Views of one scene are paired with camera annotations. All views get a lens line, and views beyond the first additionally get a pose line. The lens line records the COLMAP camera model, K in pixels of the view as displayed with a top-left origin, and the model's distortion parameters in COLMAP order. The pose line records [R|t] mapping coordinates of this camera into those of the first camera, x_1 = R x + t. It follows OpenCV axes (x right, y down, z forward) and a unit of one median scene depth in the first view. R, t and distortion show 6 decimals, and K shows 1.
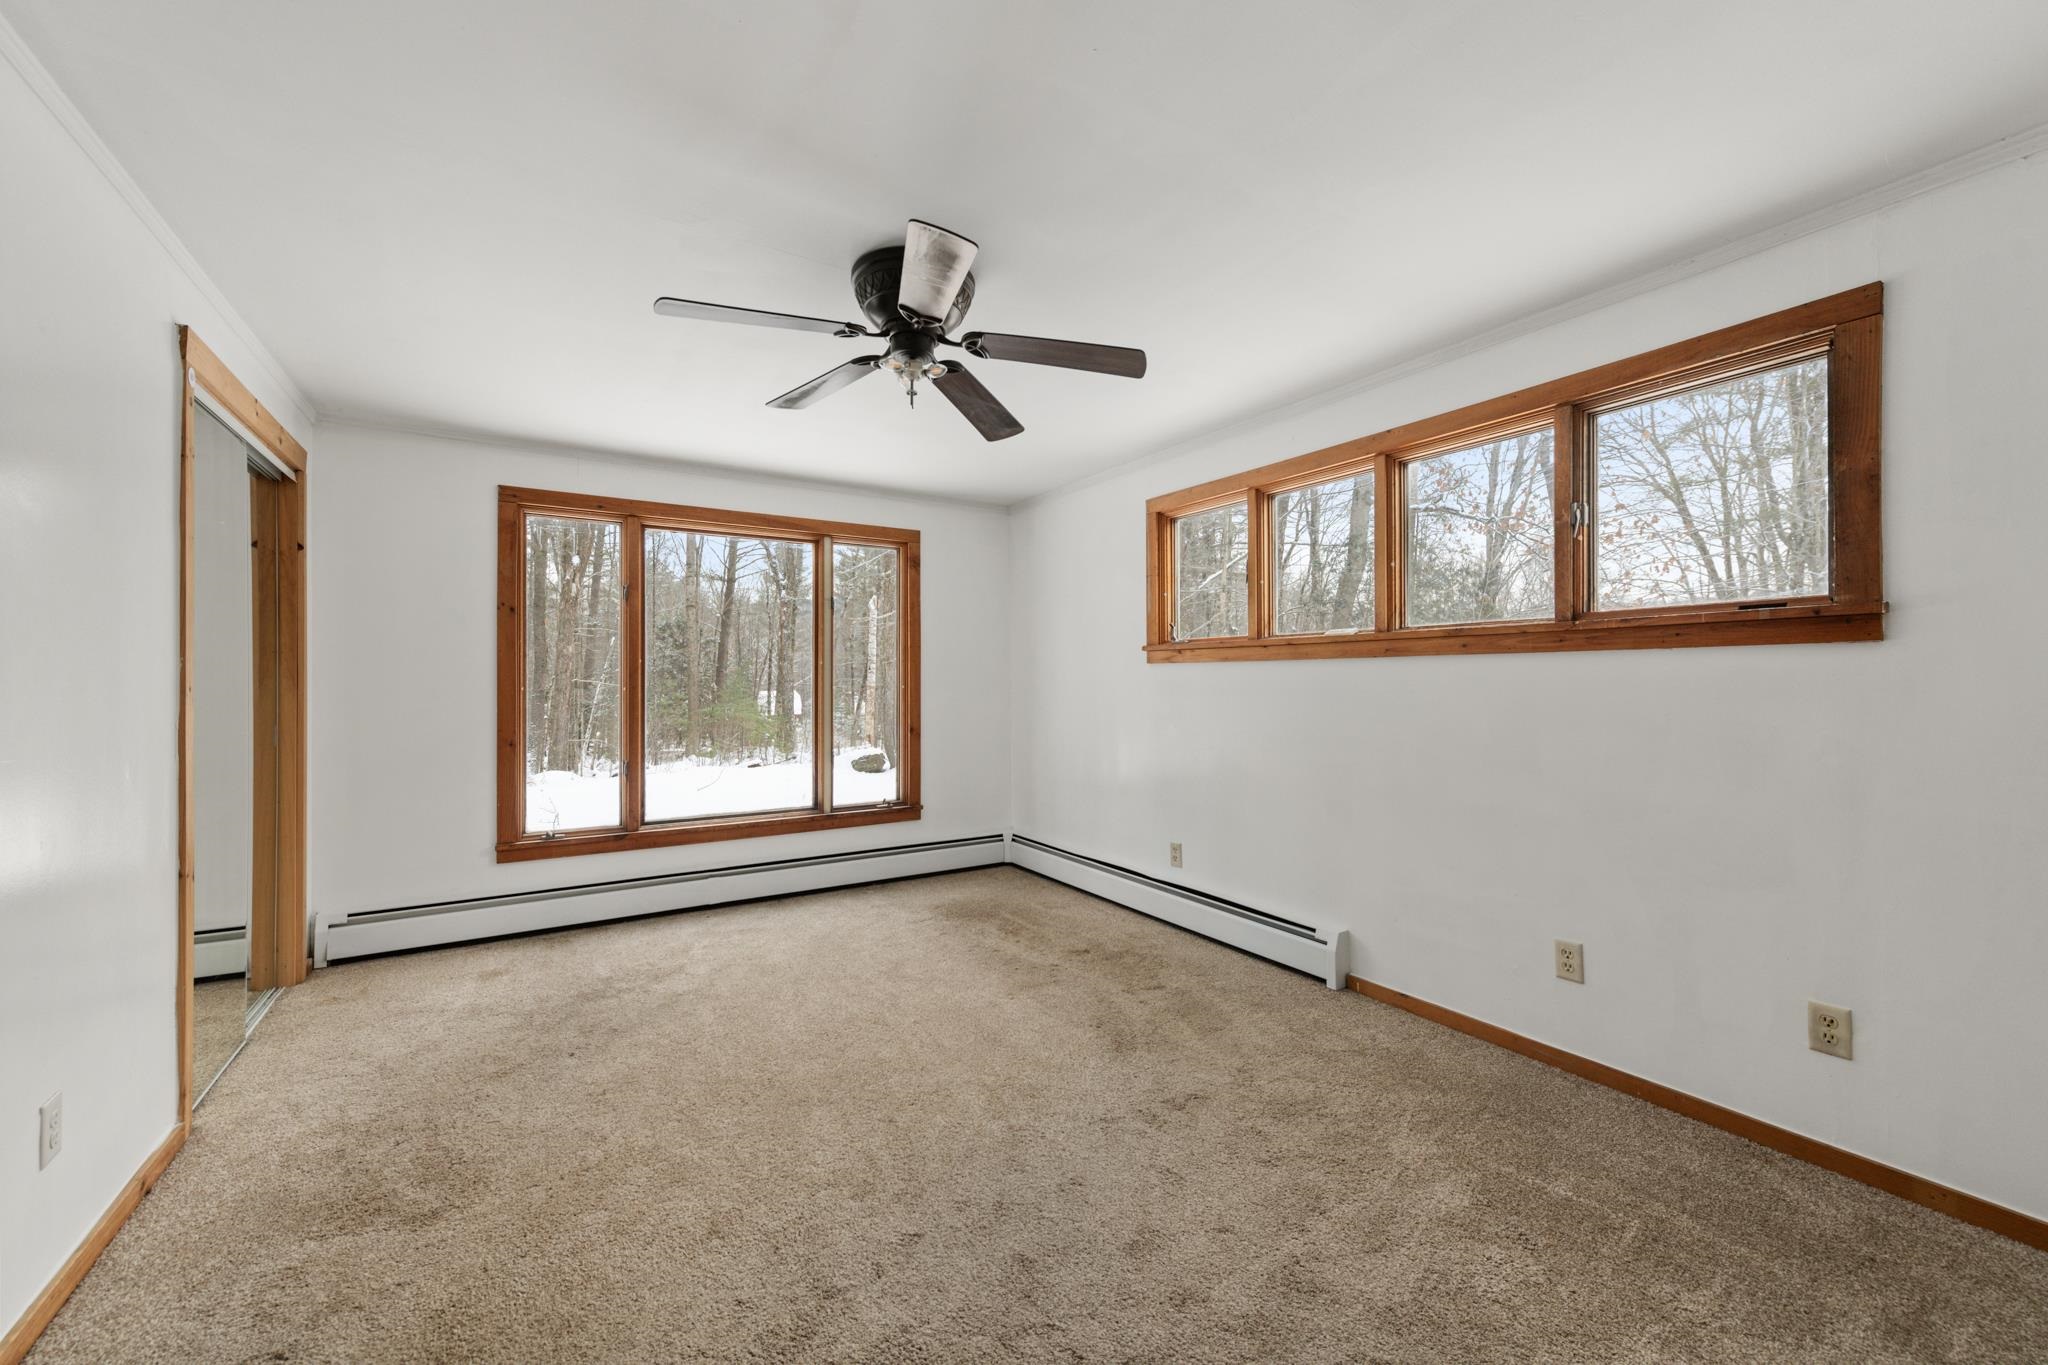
lens RADIAL K [[791.4, 0, 1024.0], [0, 791.4, 682.5], [0, 0, 1]] dist [0.001424, -0.000188]
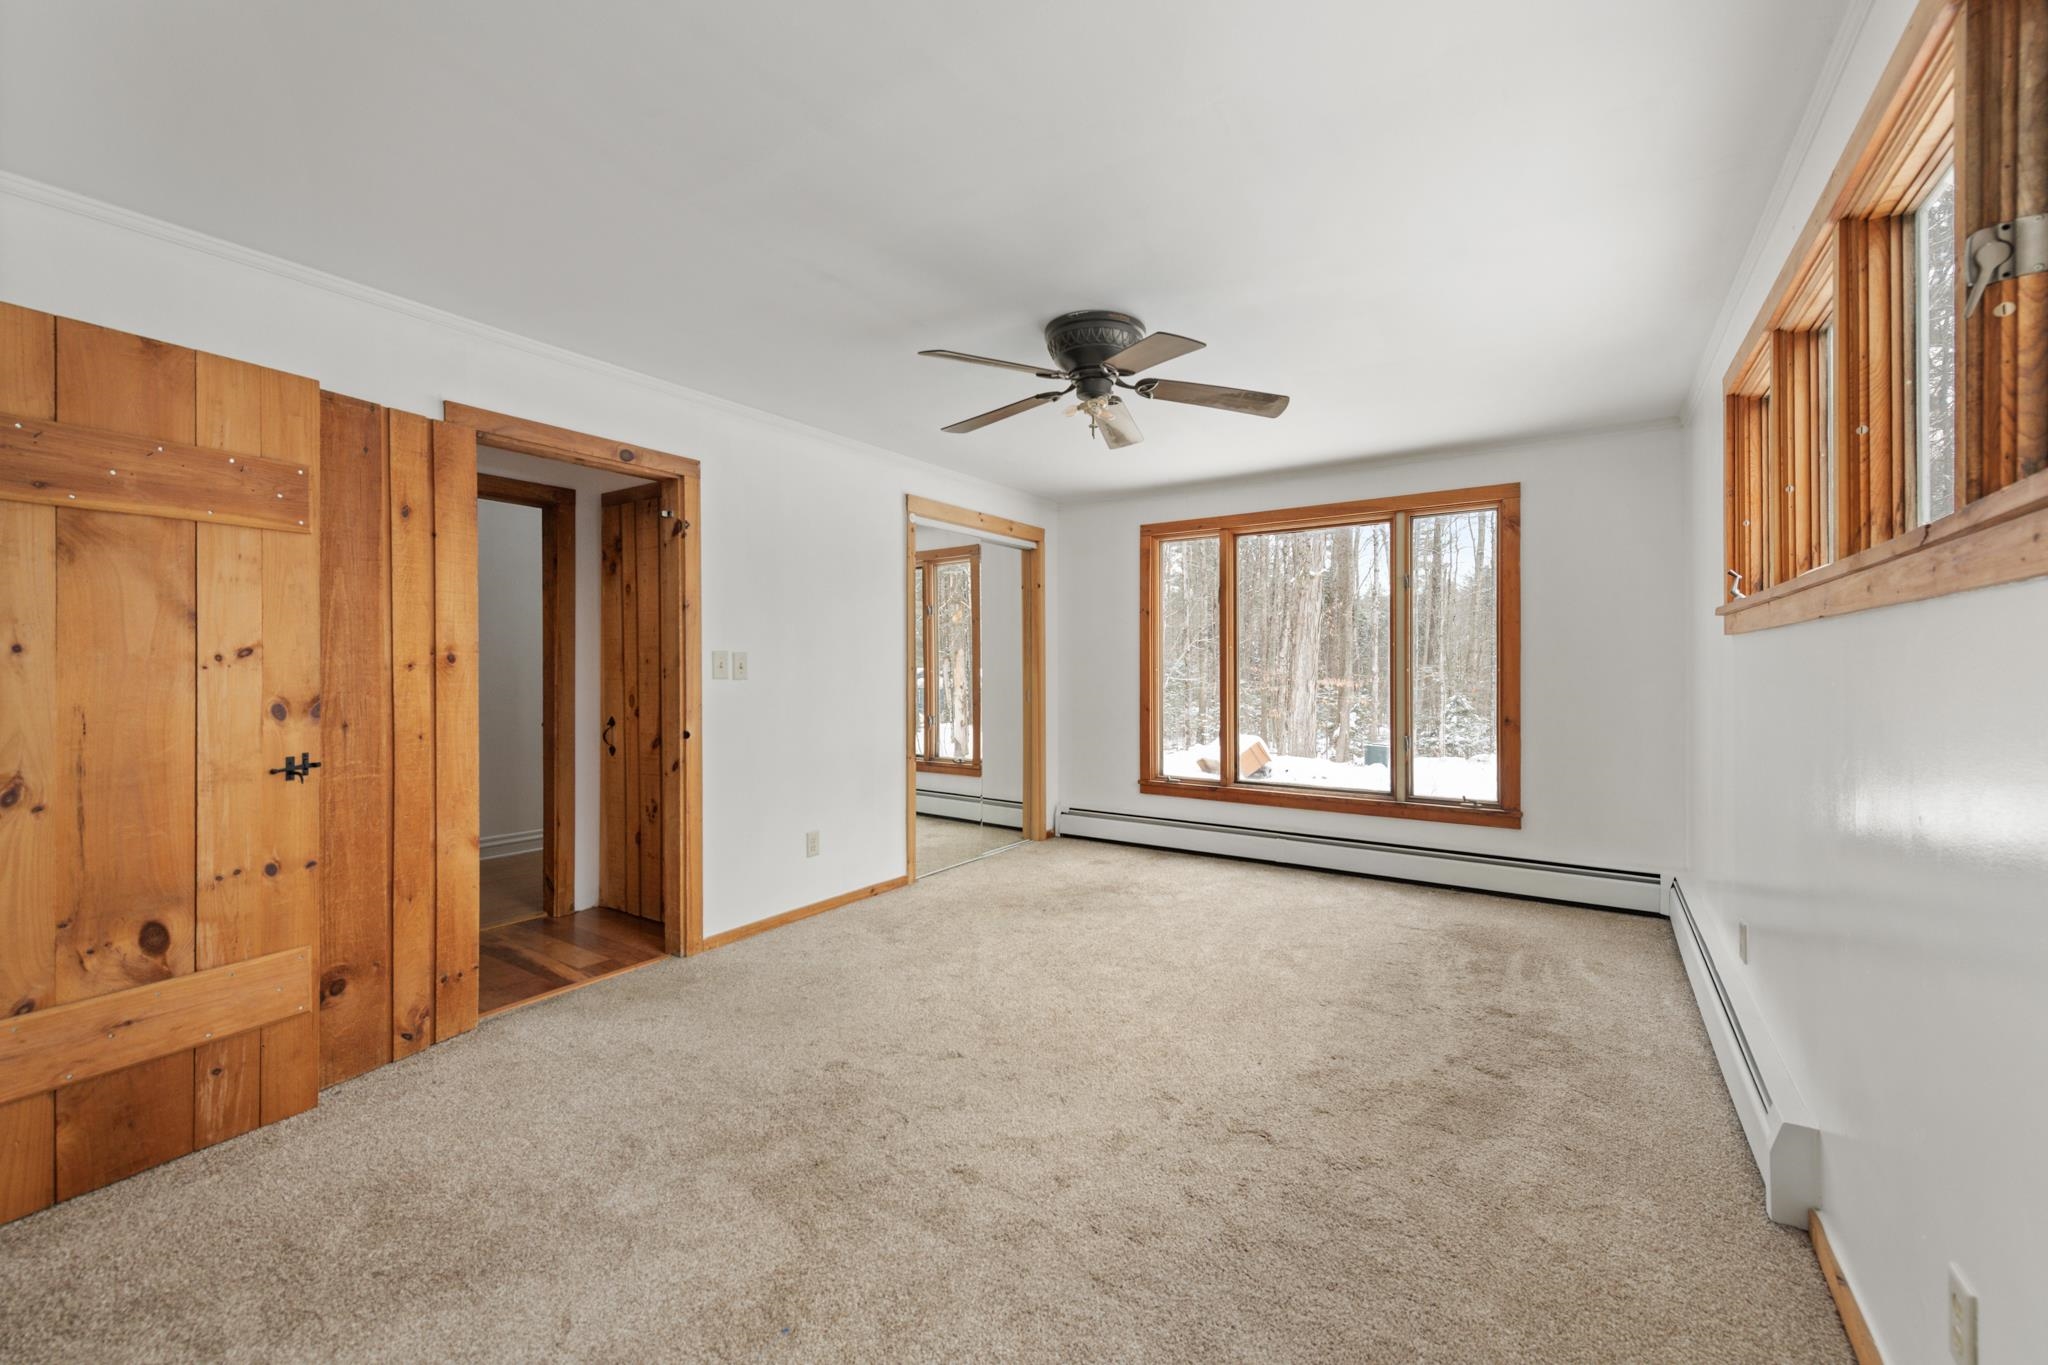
lens RADIAL K [[794.0, 0, 1035.6], [0, 794.0, 671.7], [0, 0, 1]] dist [0.000479, -0.000443]
pose [[0.413873, 0.007747, -0.910302, 0.574703], [-0.001312, 0.999968, 0.007913, 0.000574], [0.910334, -0.002081, 0.413870, 0.256117]]
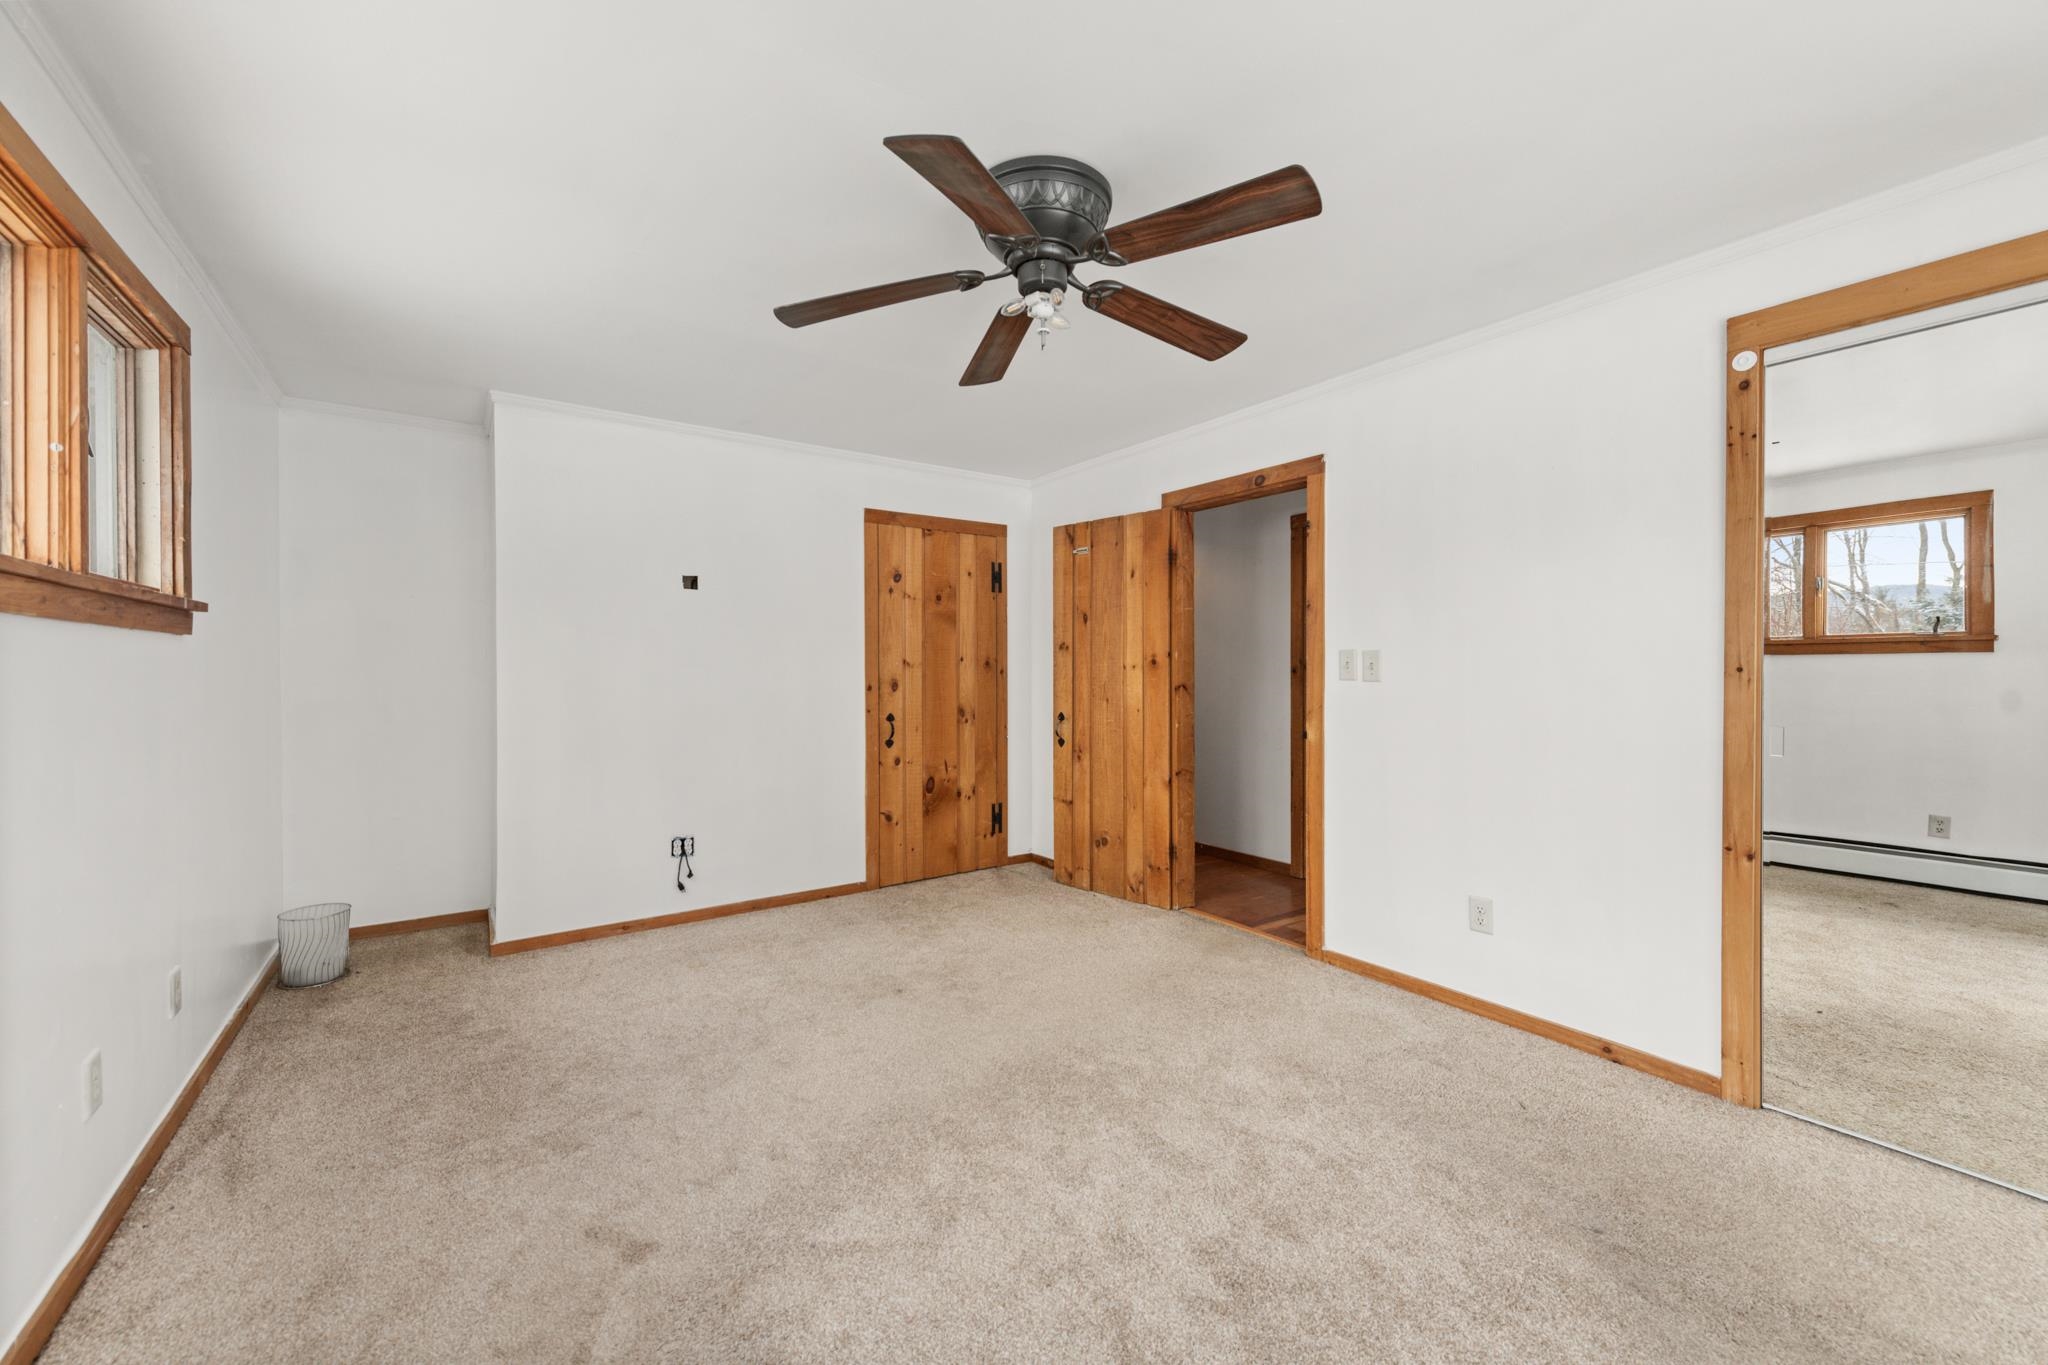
lens RADIAL K [[794.0, 0, 1035.6], [0, 794.0, 671.7], [0, 0, 1]] dist [0.000479, -0.000443]
pose [[-0.997486, 0.004318, -0.070730, -0.043229], [0.003940, 0.999977, 0.005477, 0.002188], [0.070752, 0.005185, -0.997480, 1.155904]]
